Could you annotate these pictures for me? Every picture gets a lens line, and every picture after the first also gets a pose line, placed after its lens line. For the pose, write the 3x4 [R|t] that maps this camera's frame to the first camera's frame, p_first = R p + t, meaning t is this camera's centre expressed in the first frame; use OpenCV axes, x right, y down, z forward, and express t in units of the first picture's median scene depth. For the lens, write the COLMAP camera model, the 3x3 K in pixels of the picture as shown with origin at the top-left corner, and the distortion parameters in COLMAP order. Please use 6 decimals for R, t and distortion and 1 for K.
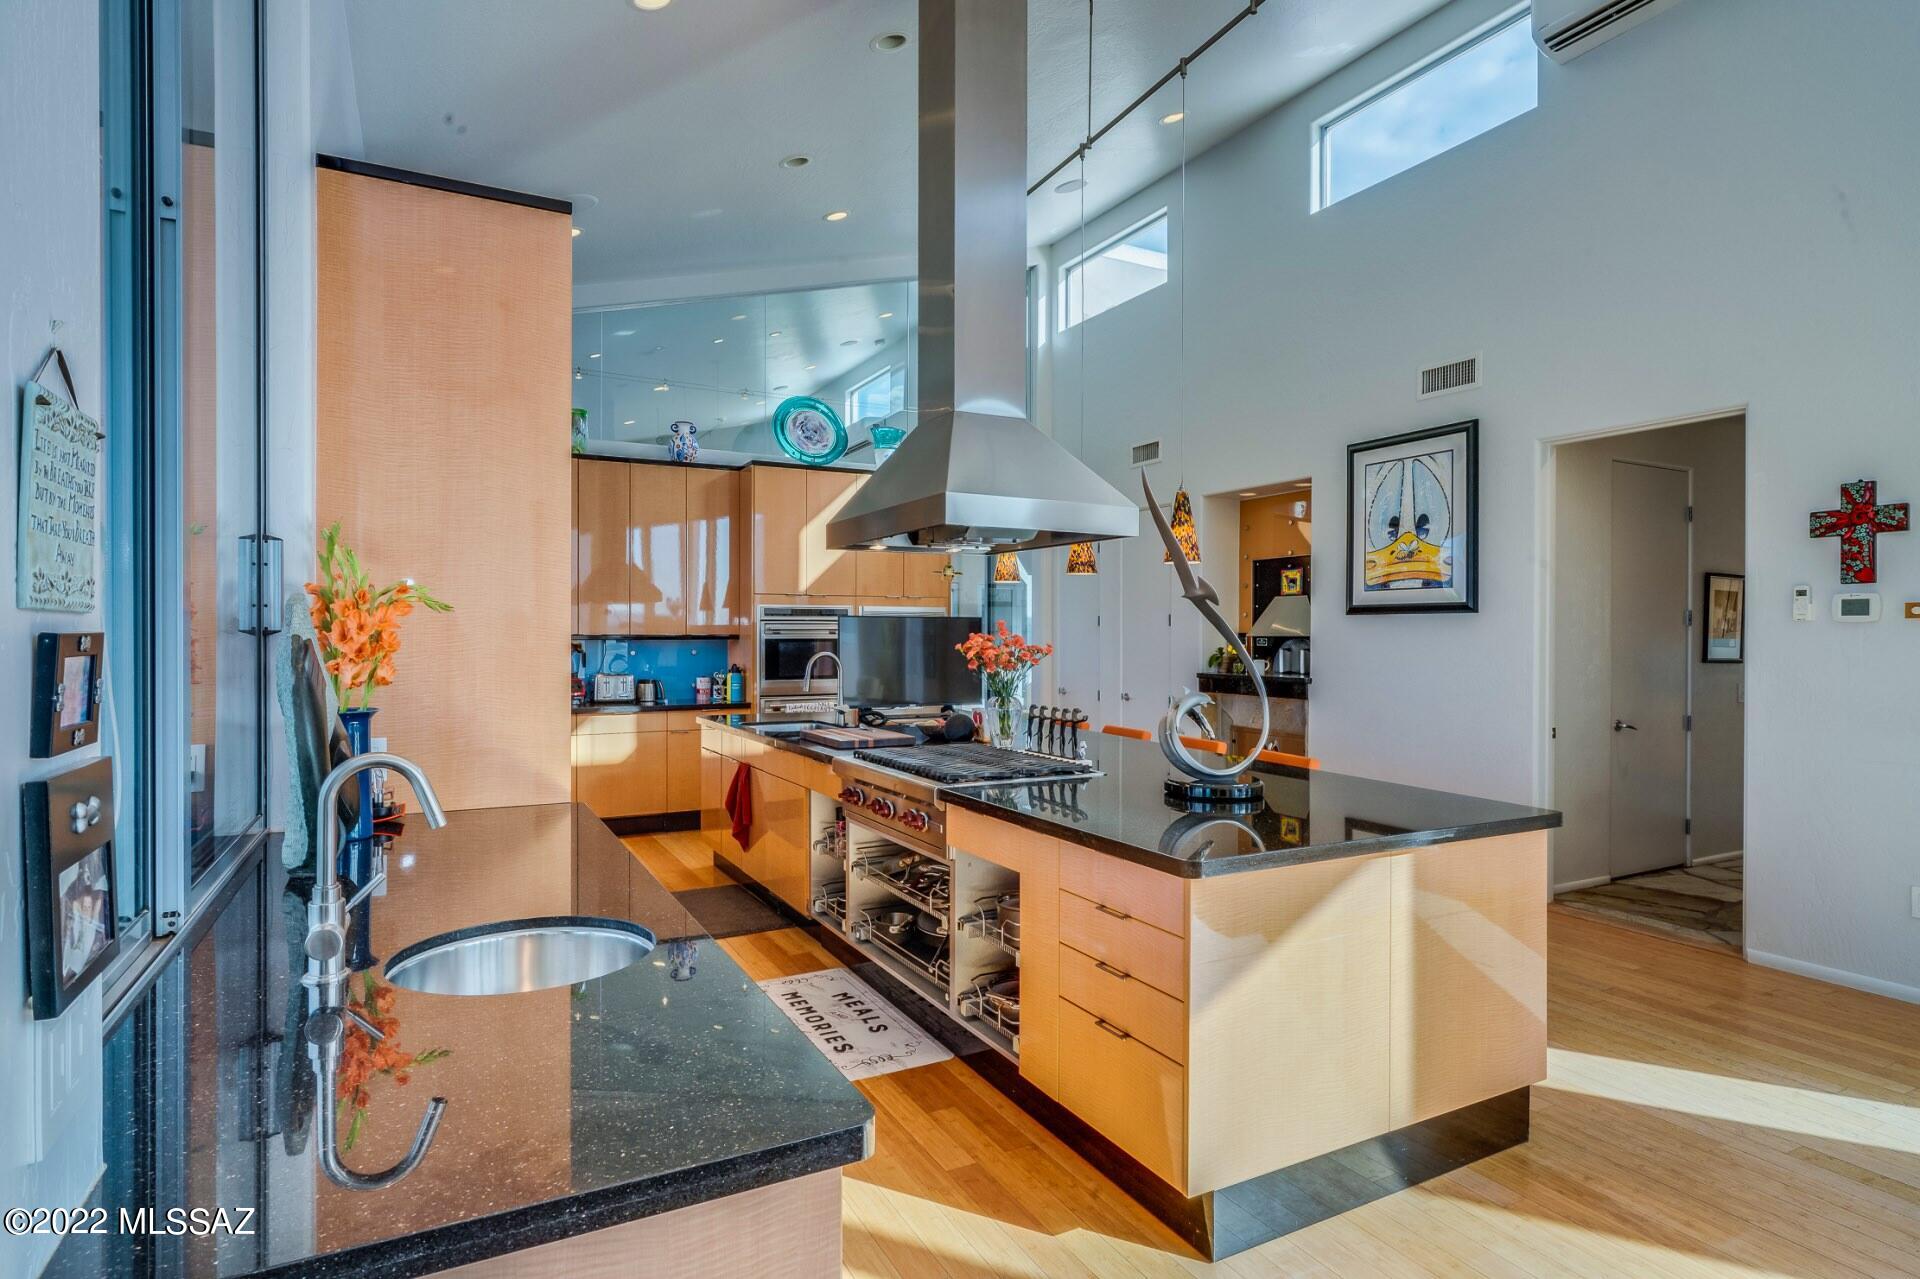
lens RADIAL K [[990.7, 0, 960.0], [0, 990.7, 639.5], [0, 0, 1]] dist [0.002951, 0.001151]
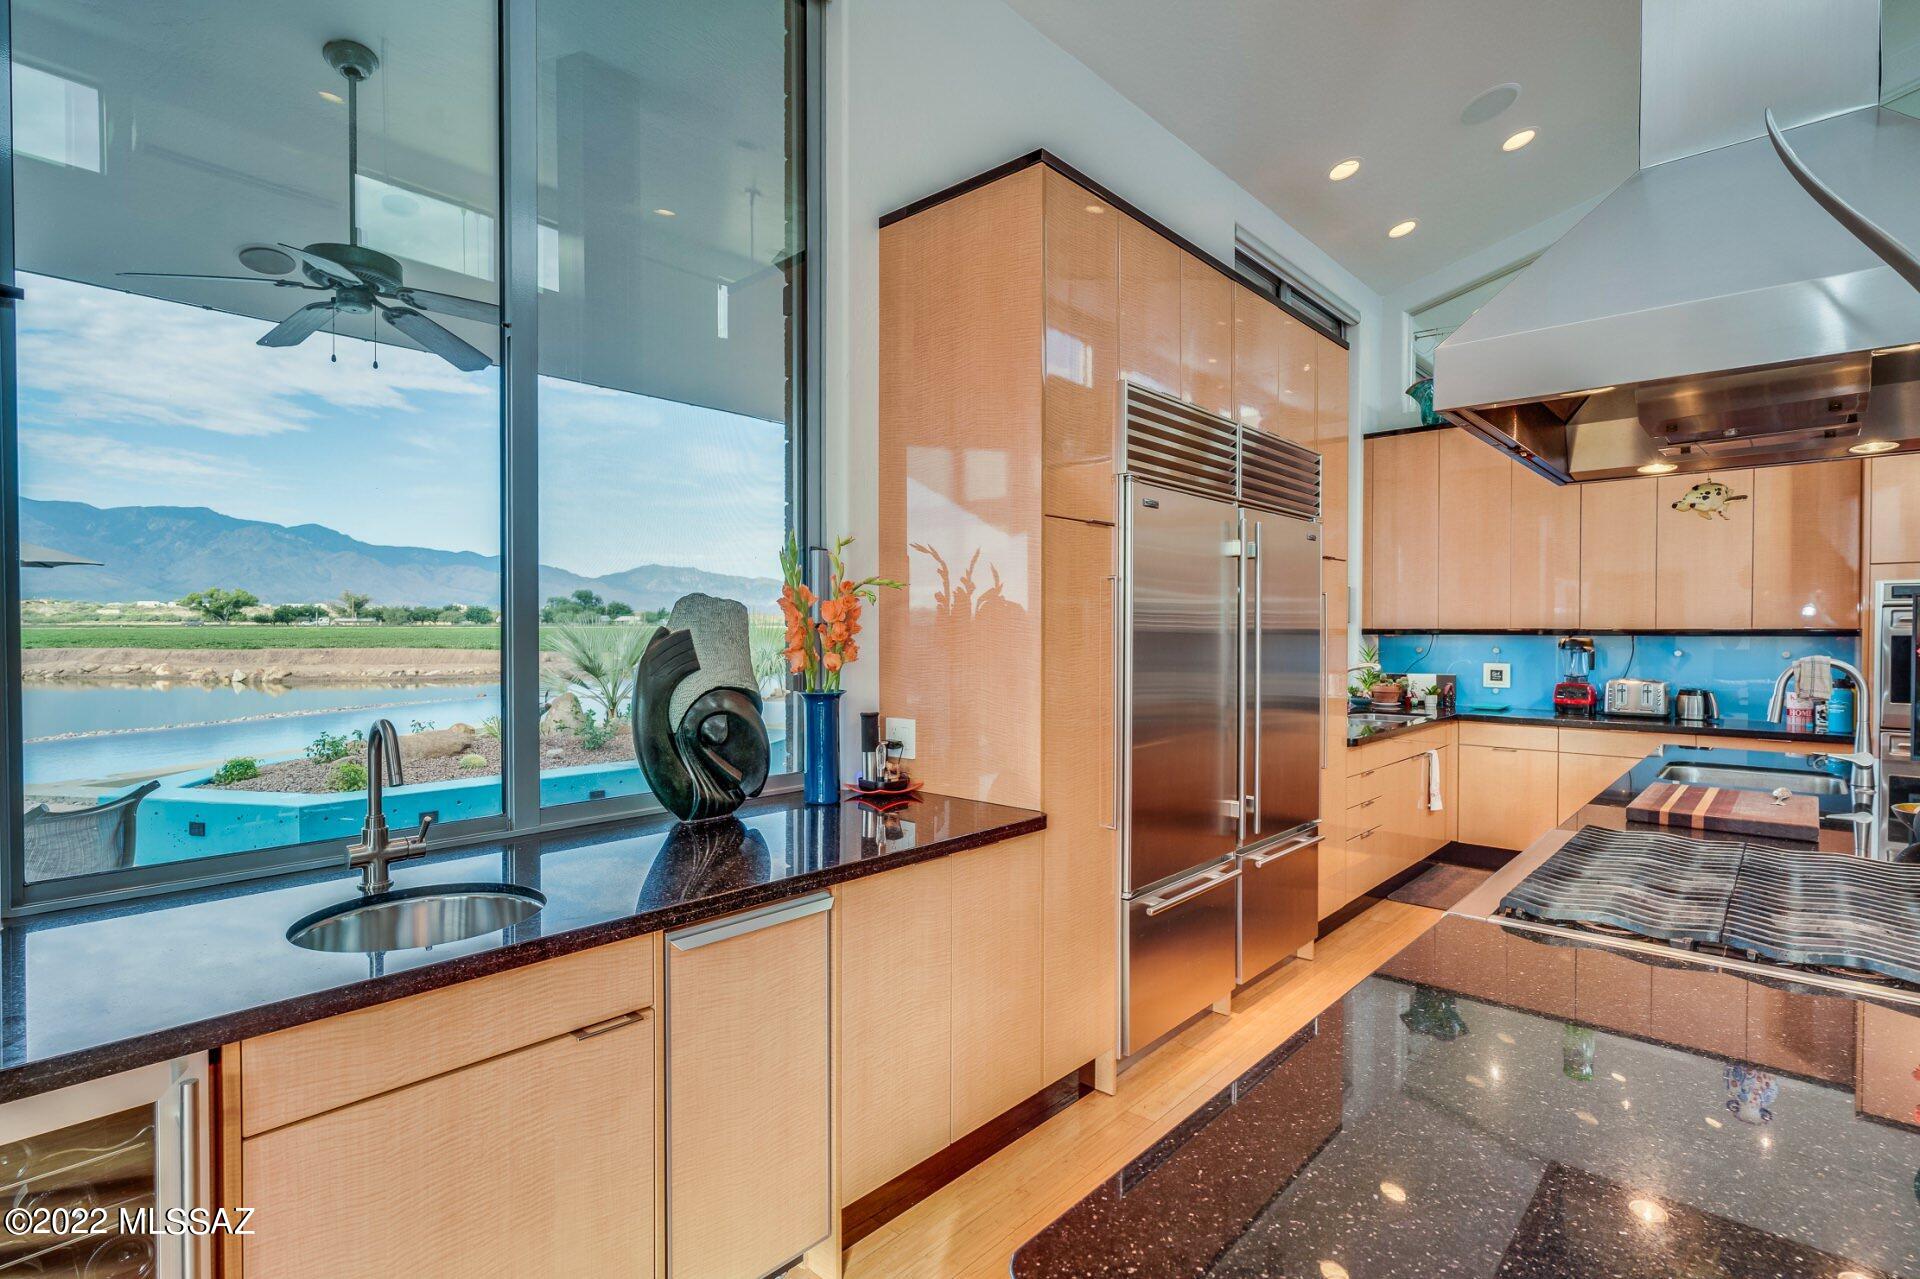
lens RADIAL K [[925.7, 0, 957.8], [0, 925.7, 629.4], [0, 0, 1]] dist [-0.000753, -0.000406]
pose [[0.320759, -0.005331, -0.947146, 0.210759], [-0.003096, 0.999973, -0.006677, 0.001715], [0.947156, 0.005074, 0.320734, 0.333521]]
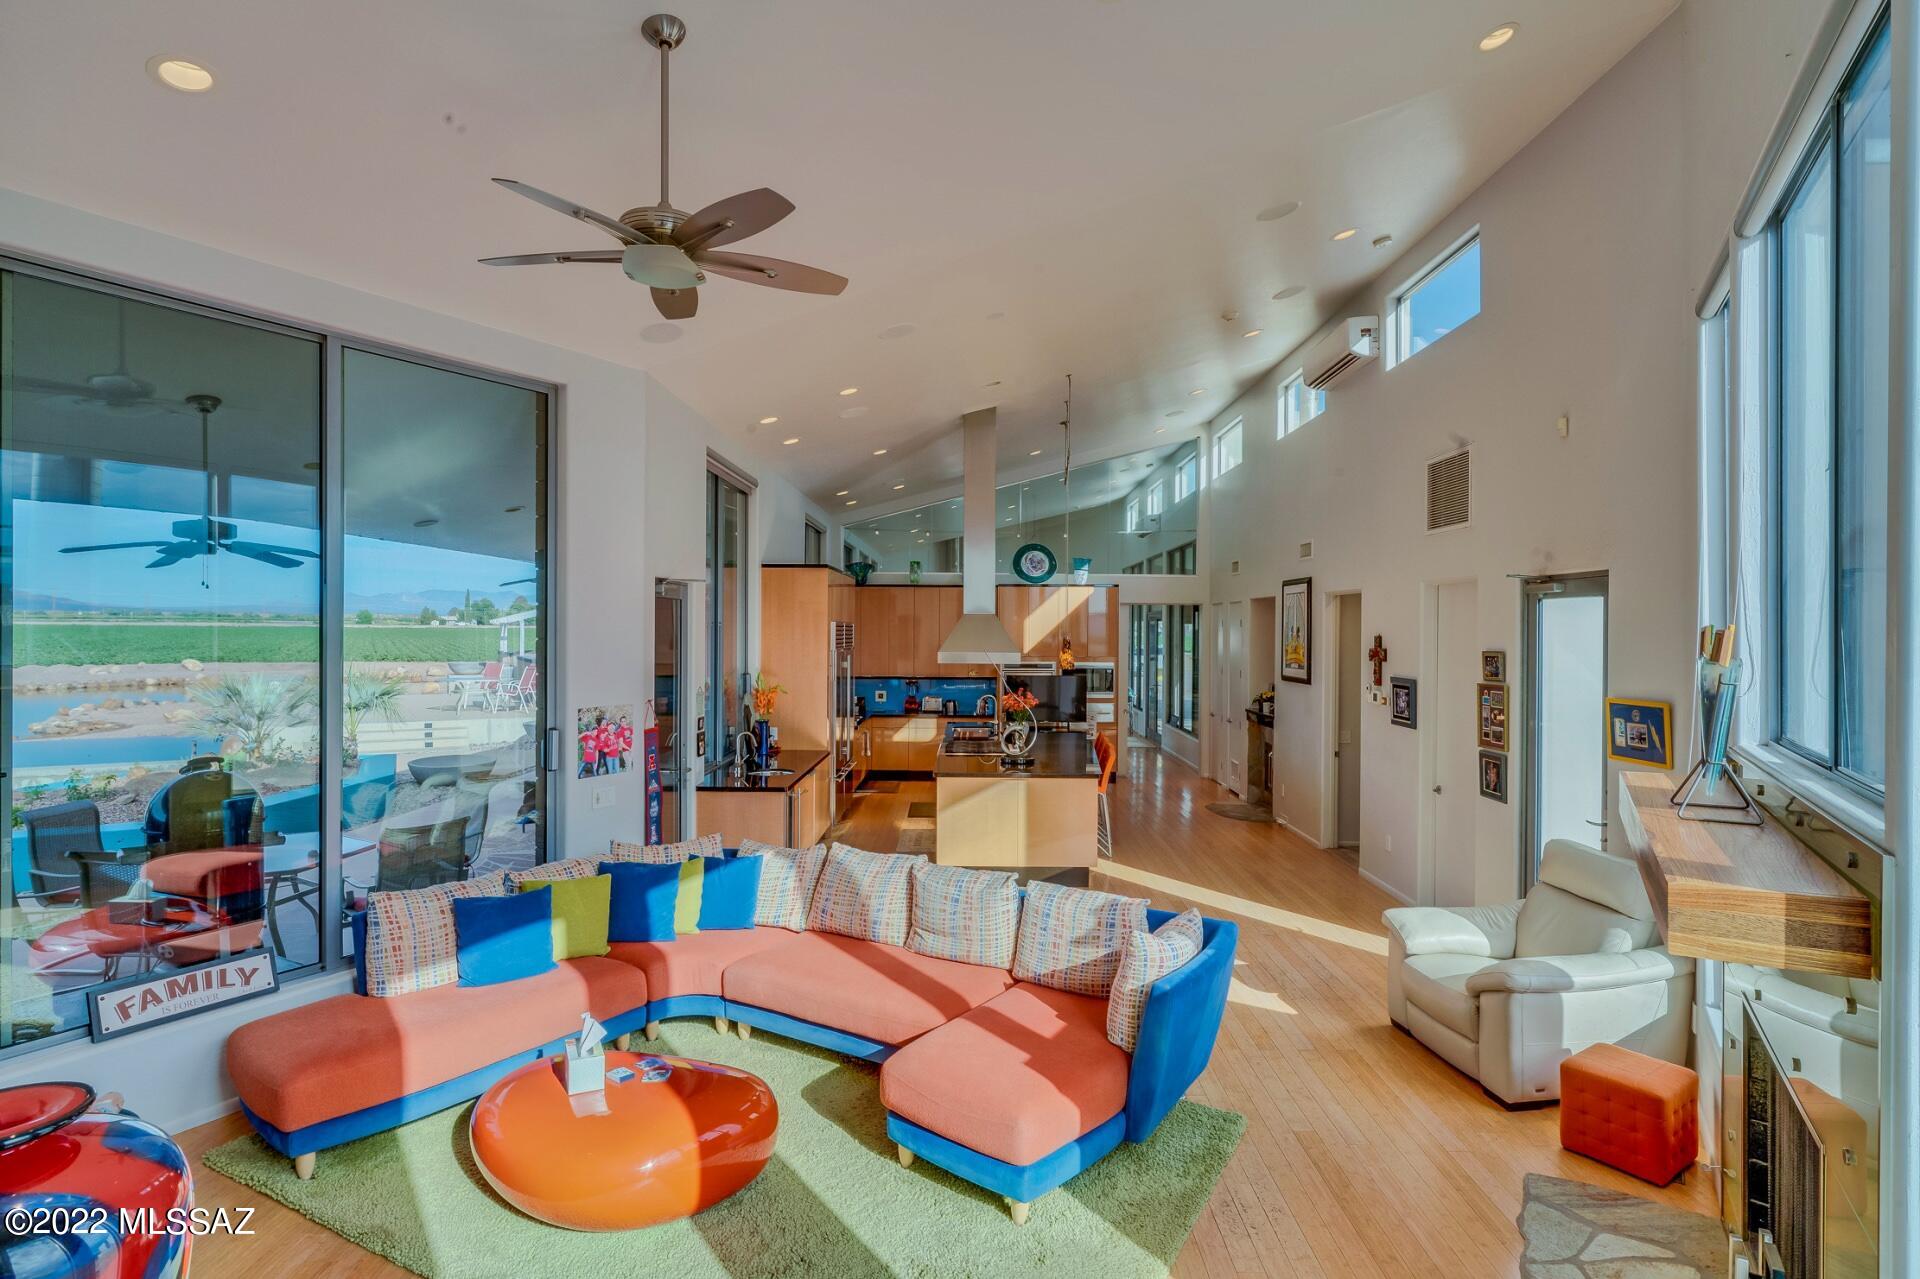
lens RADIAL K [[990.7, 0, 960.0], [0, 990.7, 639.5], [0, 0, 1]] dist [0.002951, 0.001151]
pose [[0.868814, 0.005493, -0.495108, 0.831893], [-0.002544, 0.999975, 0.006630, -0.115388], [0.495132, -0.004500, 0.868806, -0.833823]]
